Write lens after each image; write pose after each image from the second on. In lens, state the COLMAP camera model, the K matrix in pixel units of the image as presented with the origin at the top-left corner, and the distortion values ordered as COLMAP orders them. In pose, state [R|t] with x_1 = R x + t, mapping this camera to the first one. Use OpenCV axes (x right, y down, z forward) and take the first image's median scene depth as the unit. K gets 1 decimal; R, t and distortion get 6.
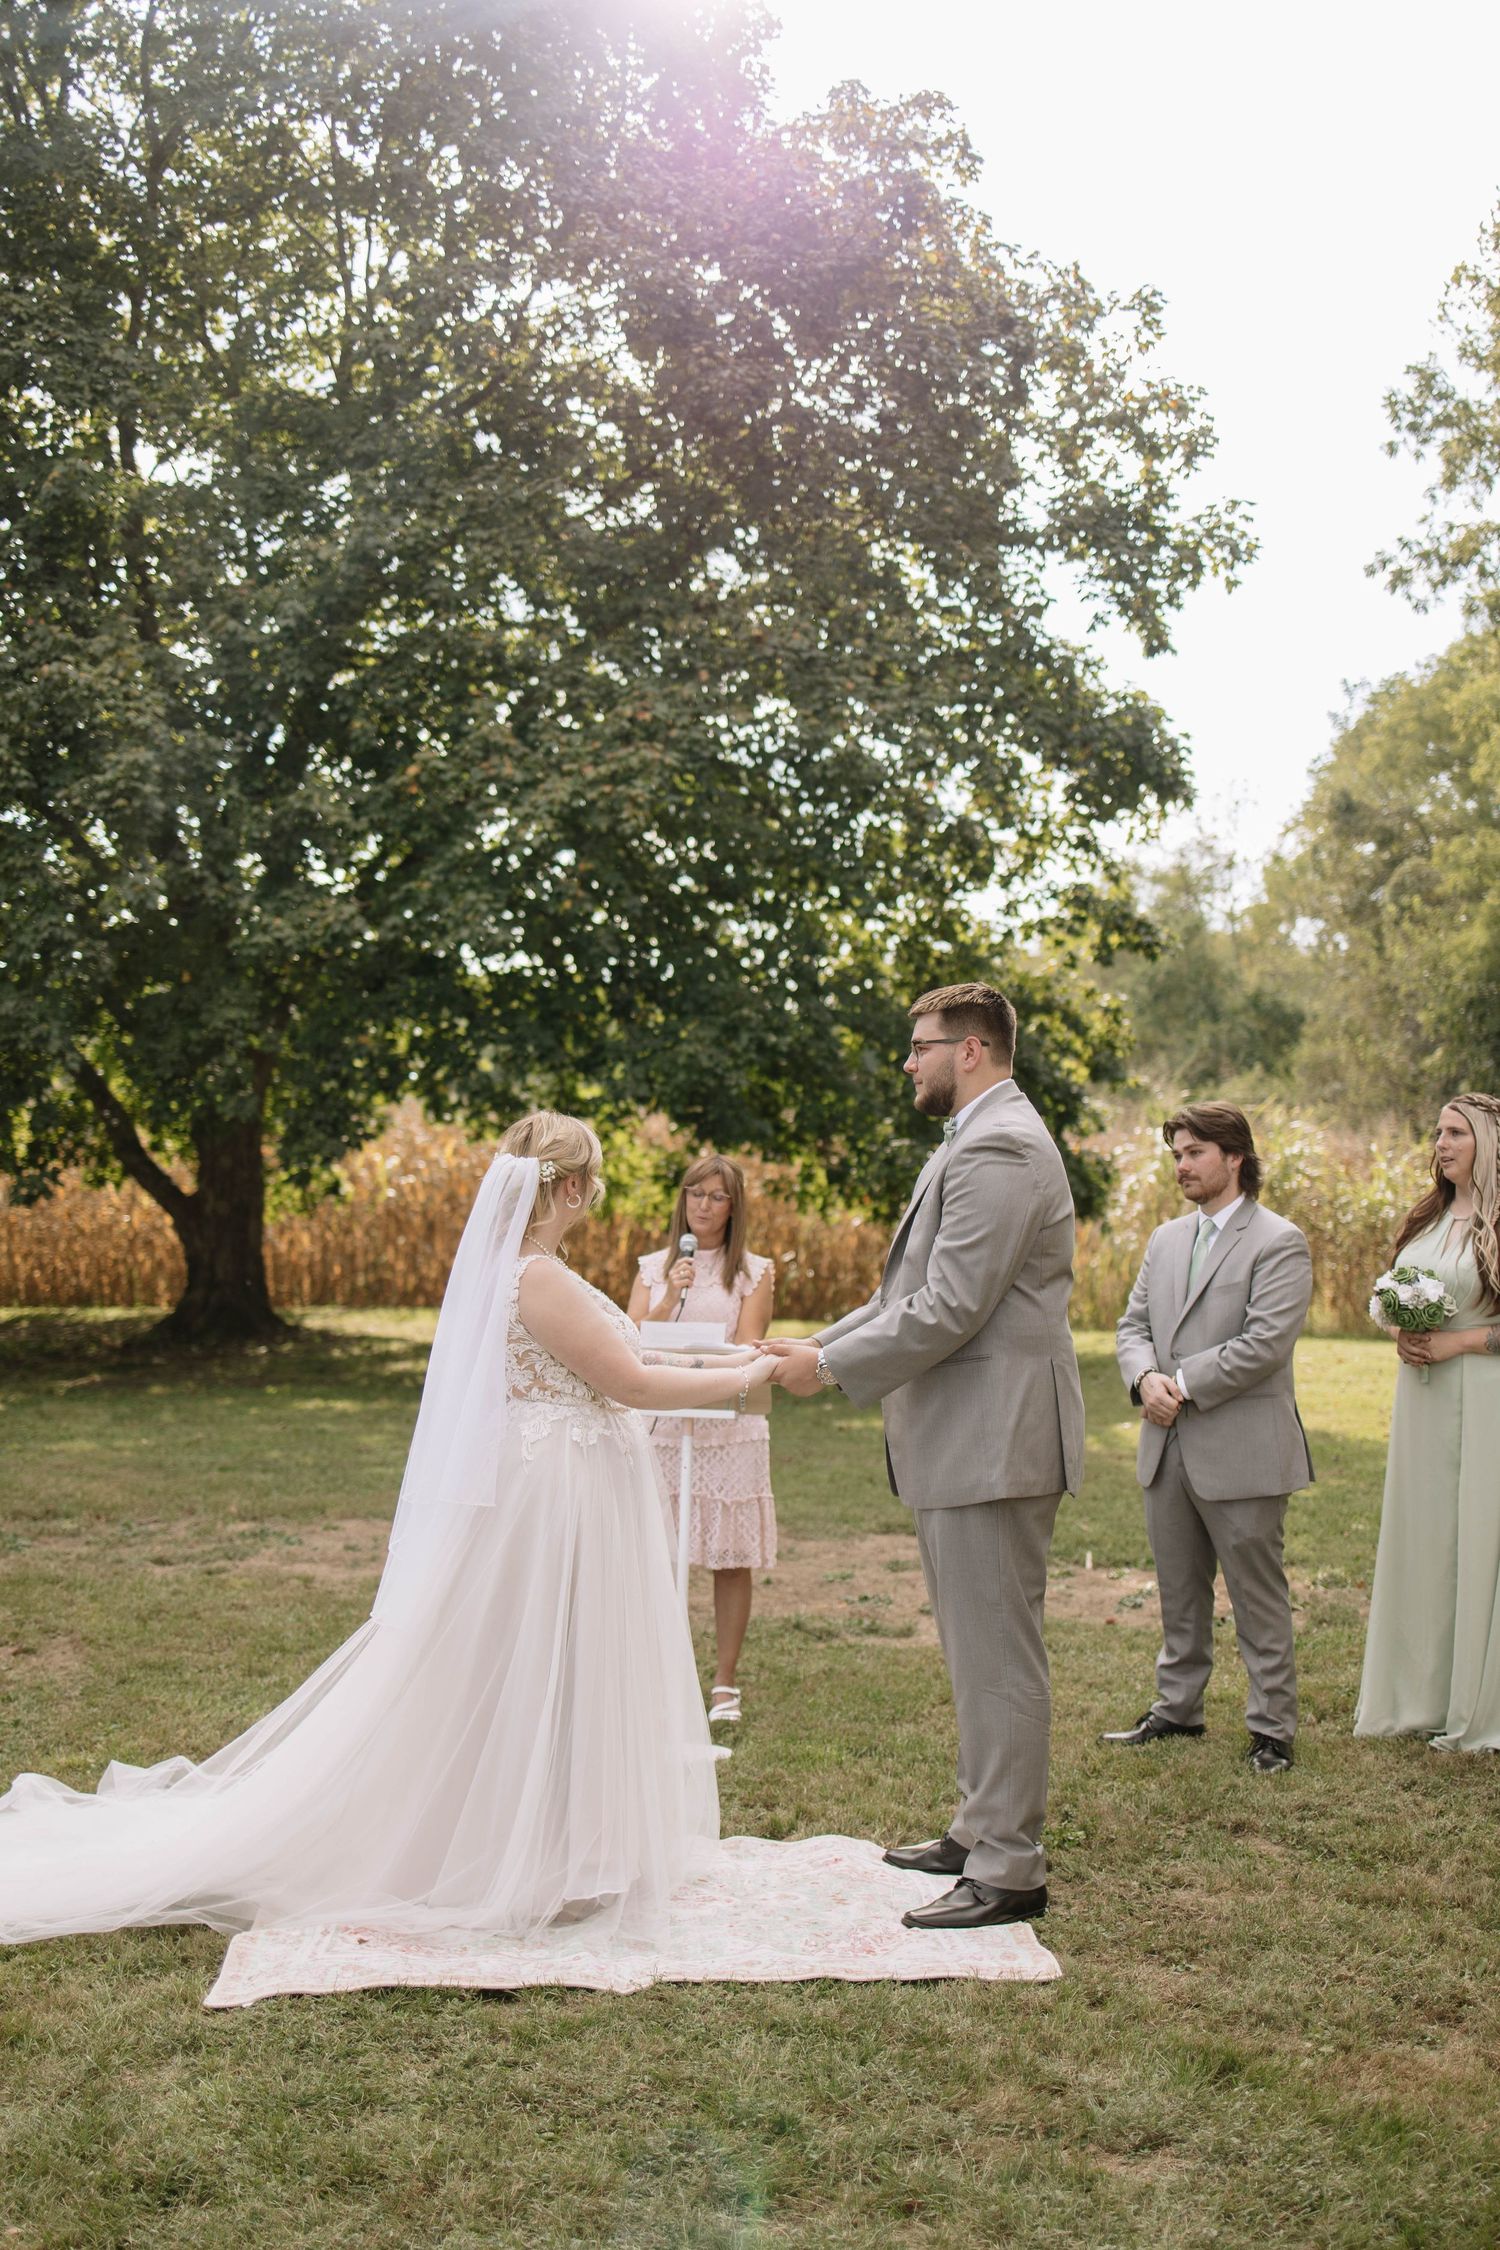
lens RADIAL K [[2192.6, 0, 750.0], [0, 2192.6, 1125.0], [0, 0, 1]] dist [-0.011178, -0.006409]
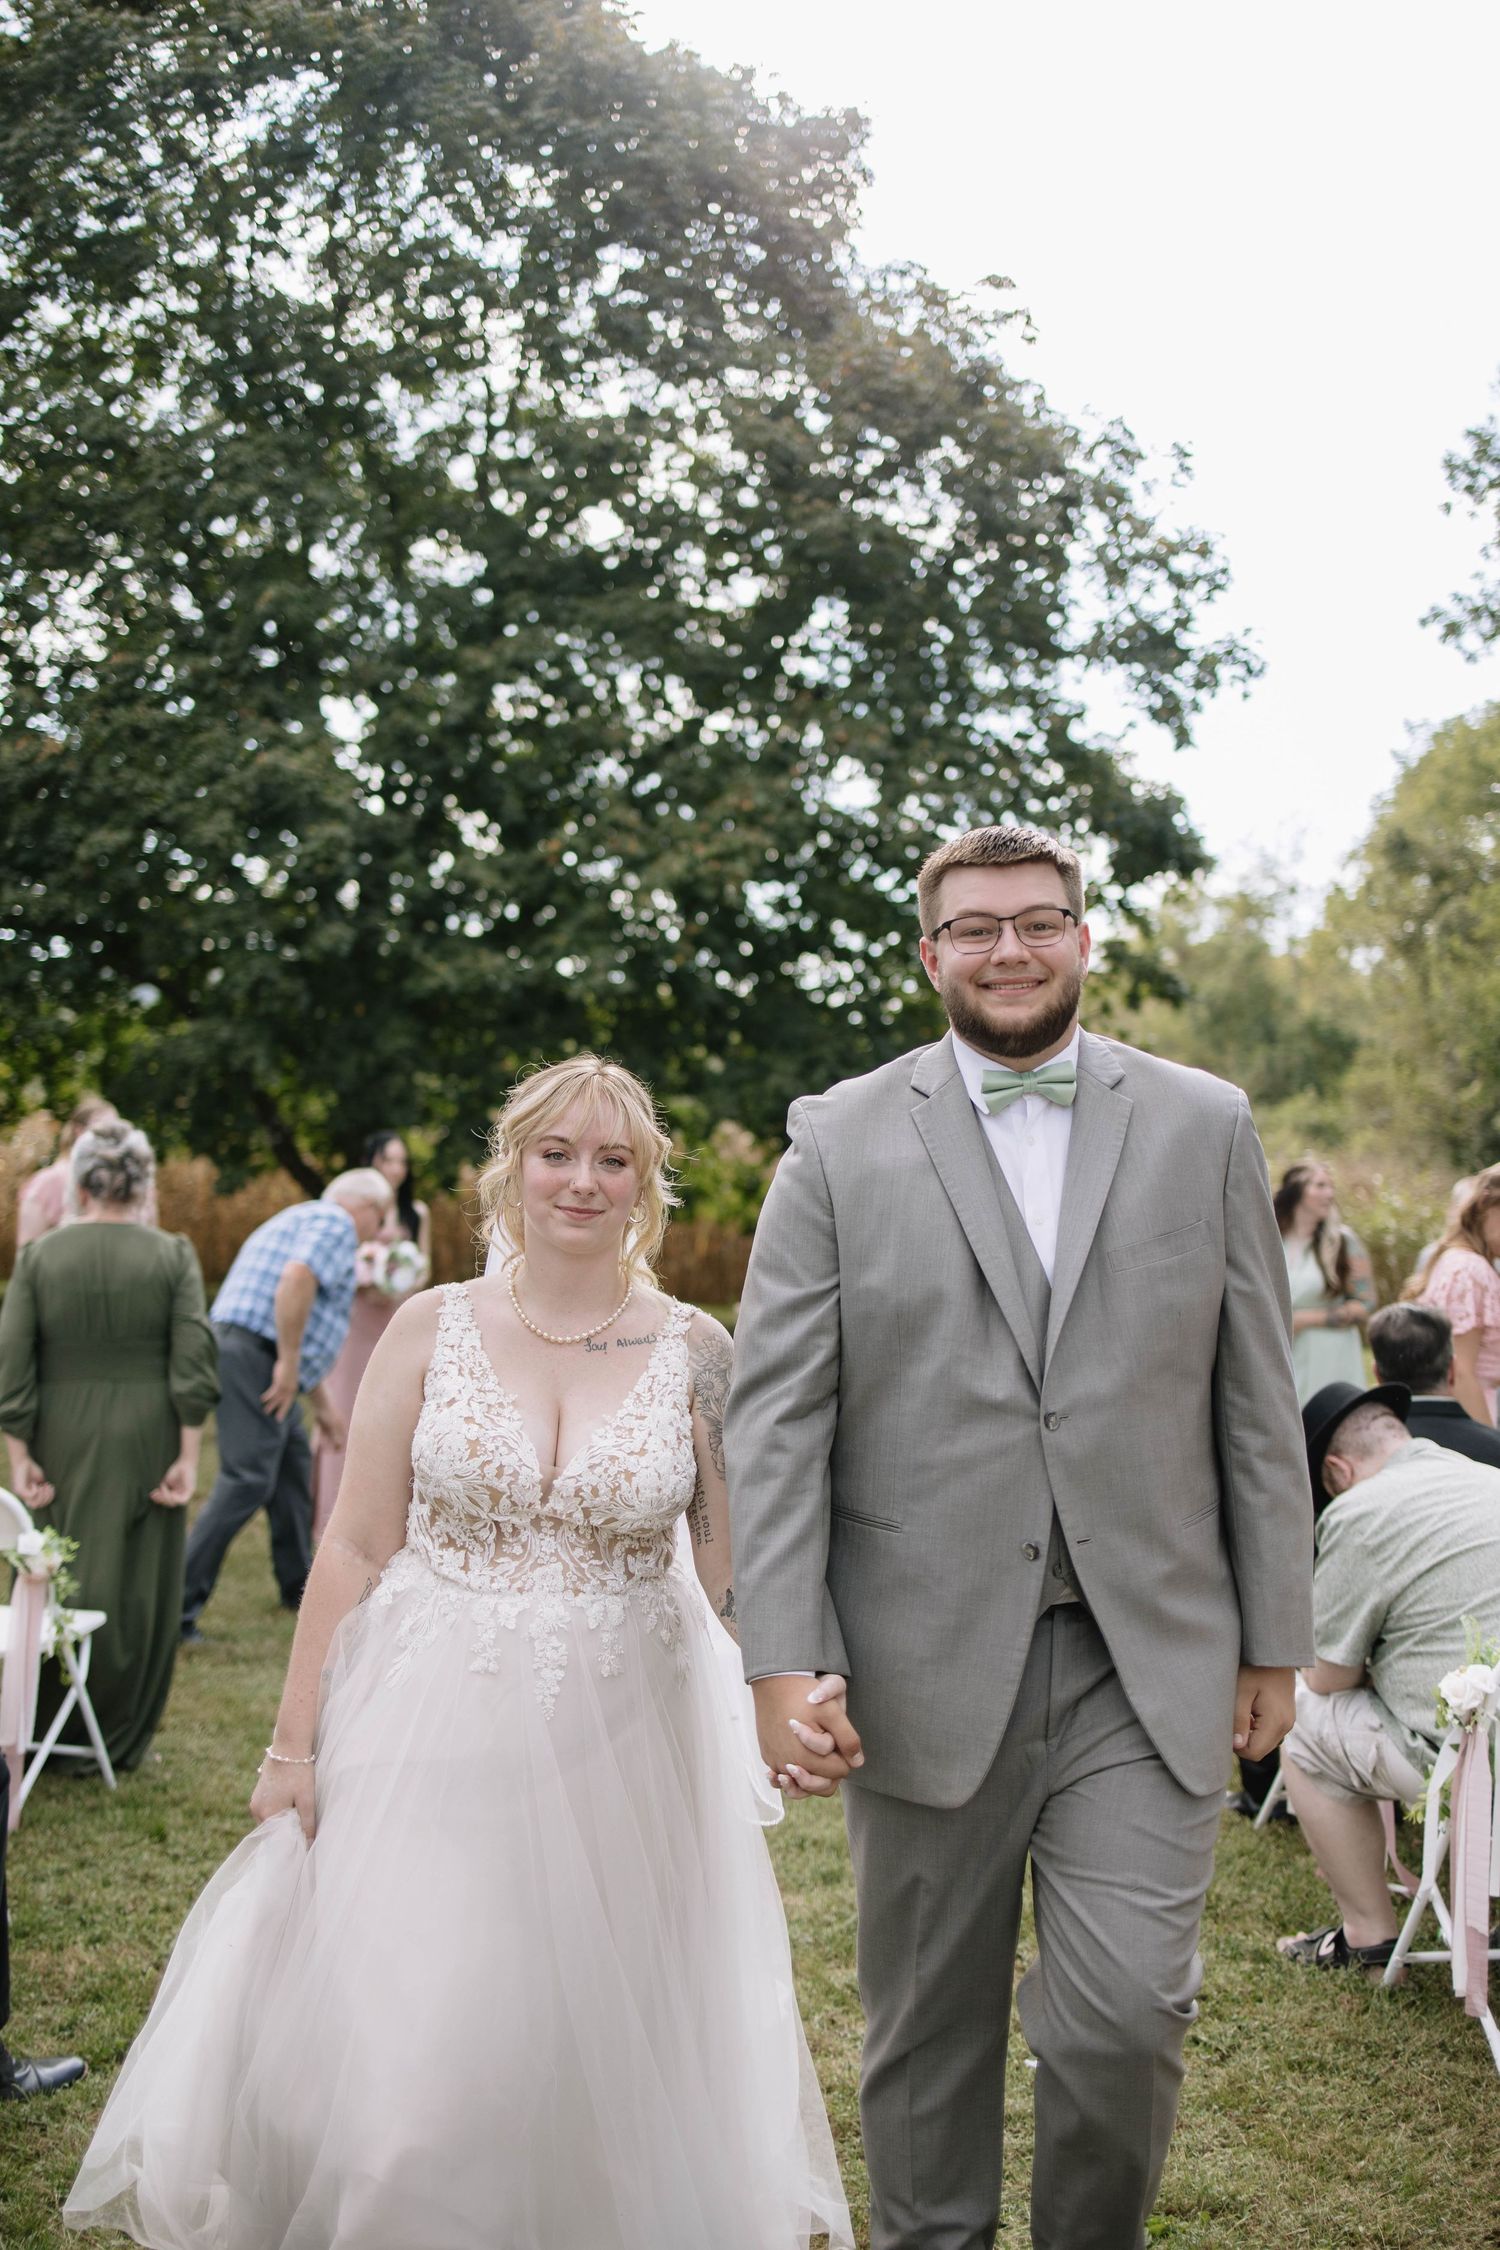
lens RADIAL K [[2362.6, 0, 760.1], [0, 2362.6, 1138.2], [0, 0, 1]] dist [-0.010323, -0.007782]
pose [[0.999368, 0.029428, -0.019962, -0.010196], [-0.029303, 0.999549, 0.006504, -0.013354], [0.020144, -0.005915, 0.999780, -0.347871]]
